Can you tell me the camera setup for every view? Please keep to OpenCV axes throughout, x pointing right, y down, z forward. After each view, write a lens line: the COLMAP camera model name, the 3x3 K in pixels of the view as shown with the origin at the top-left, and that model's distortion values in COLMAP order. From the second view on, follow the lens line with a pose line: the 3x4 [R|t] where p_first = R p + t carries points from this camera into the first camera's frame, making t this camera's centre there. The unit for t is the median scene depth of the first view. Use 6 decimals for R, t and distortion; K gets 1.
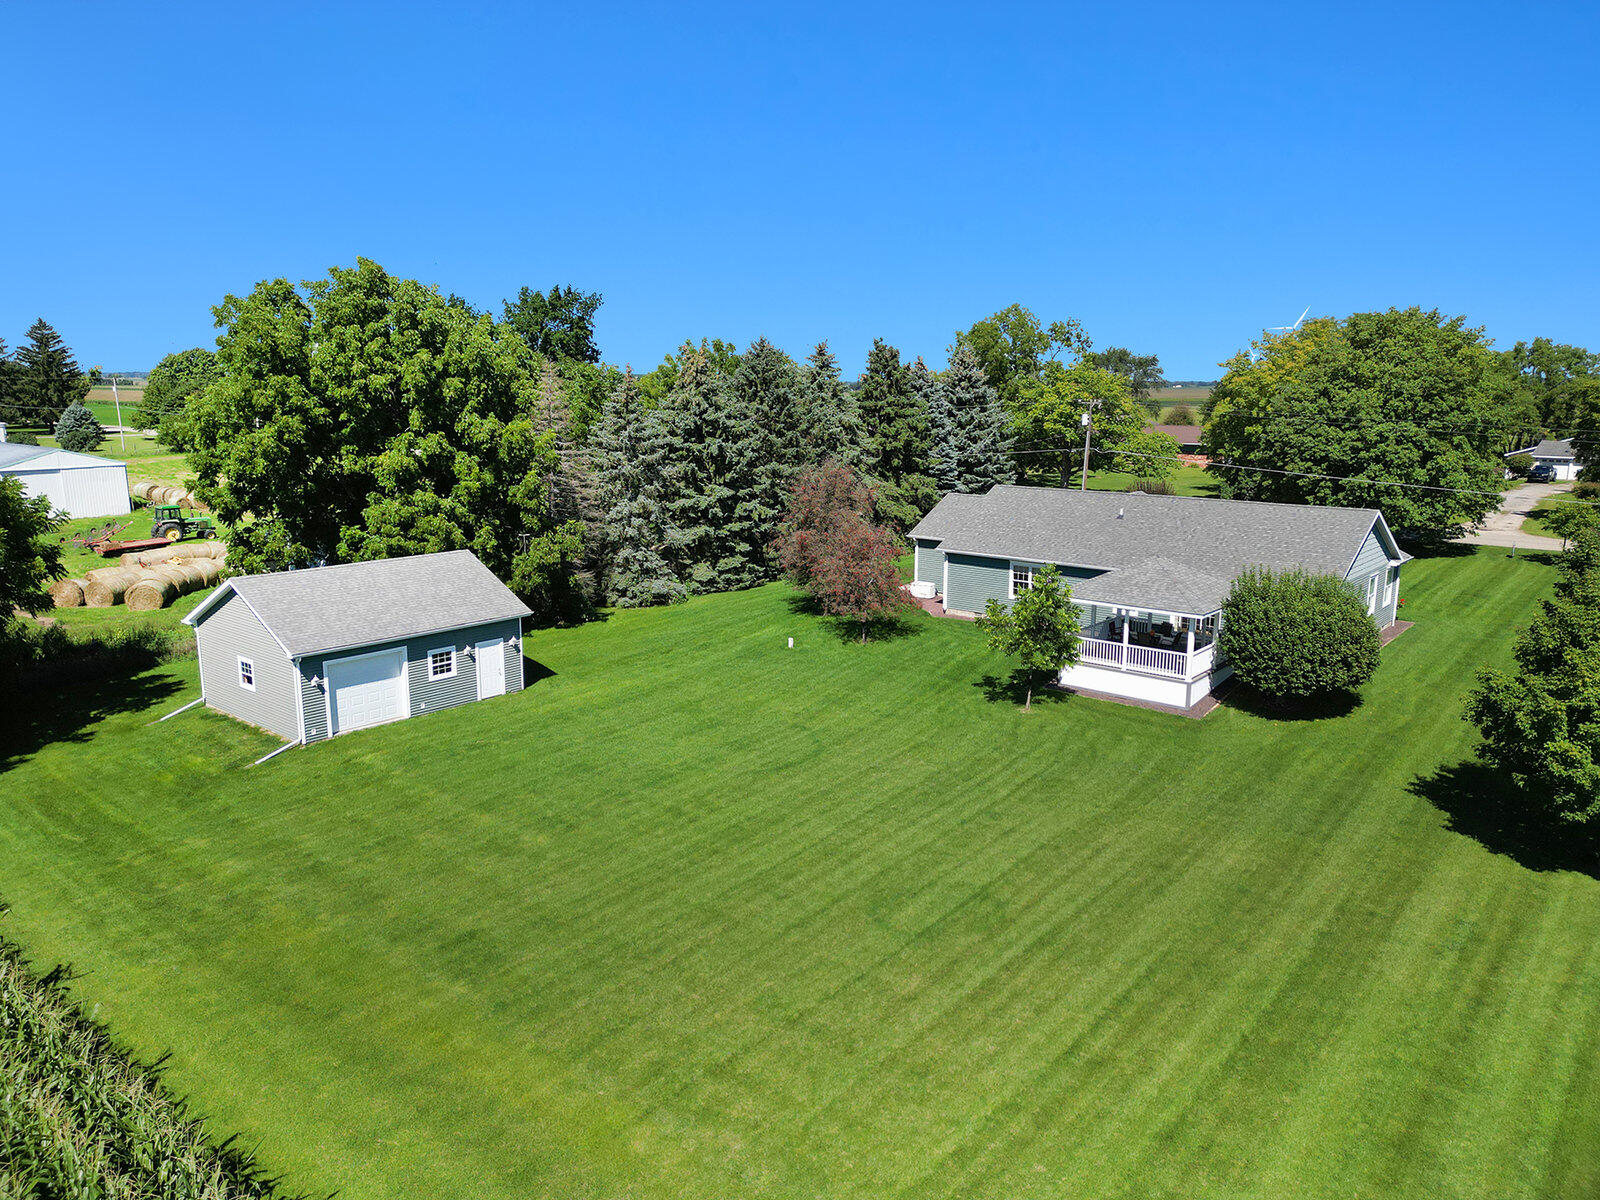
lens RADIAL K [[1114.0, 0, 800.0], [0, 1114.0, 600.0], [0, 0, 1]] dist [0.057672, -0.044041]
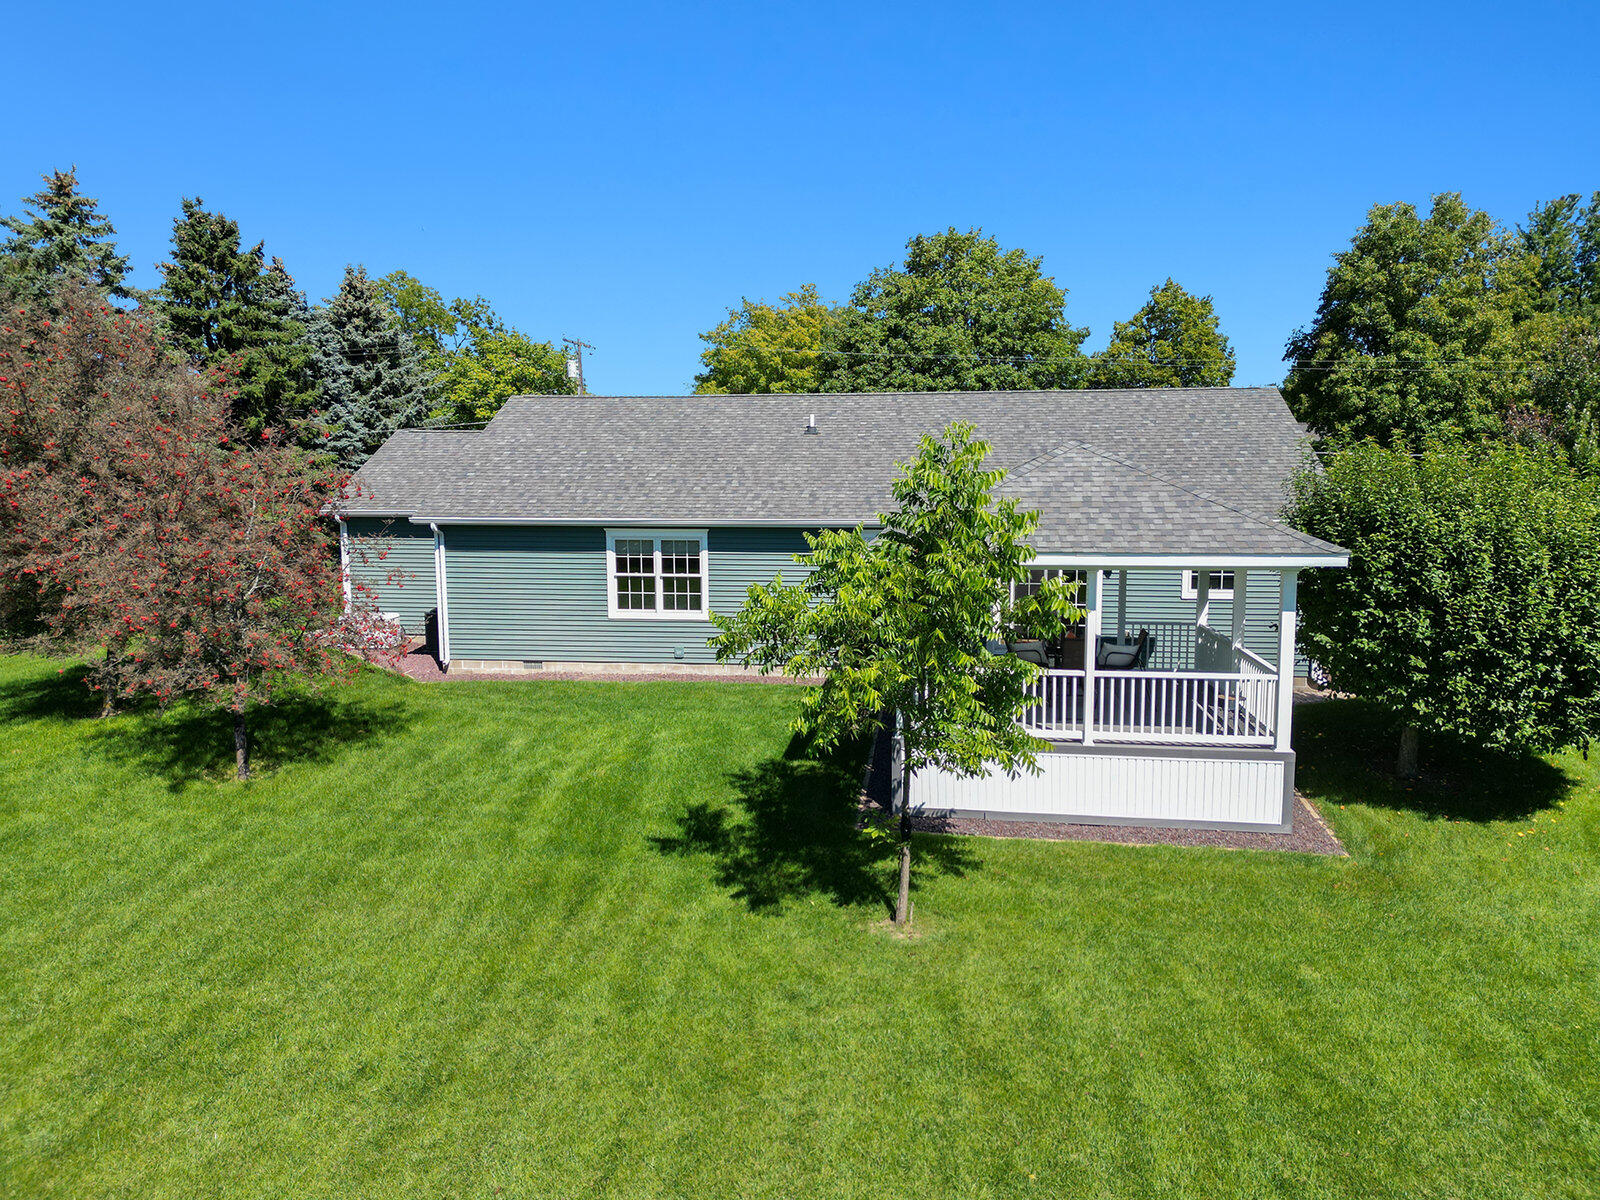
lens RADIAL K [[1114.0, 0, 800.0], [0, 1114.0, 600.0], [0, 0, 1]] dist [0.057672, -0.044041]
pose [[0.845157, -0.071478, 0.529717, 0.022638], [0.109969, 0.993070, -0.041453, 0.017598], [-0.523083, 0.093287, 0.847161, 0.601421]]
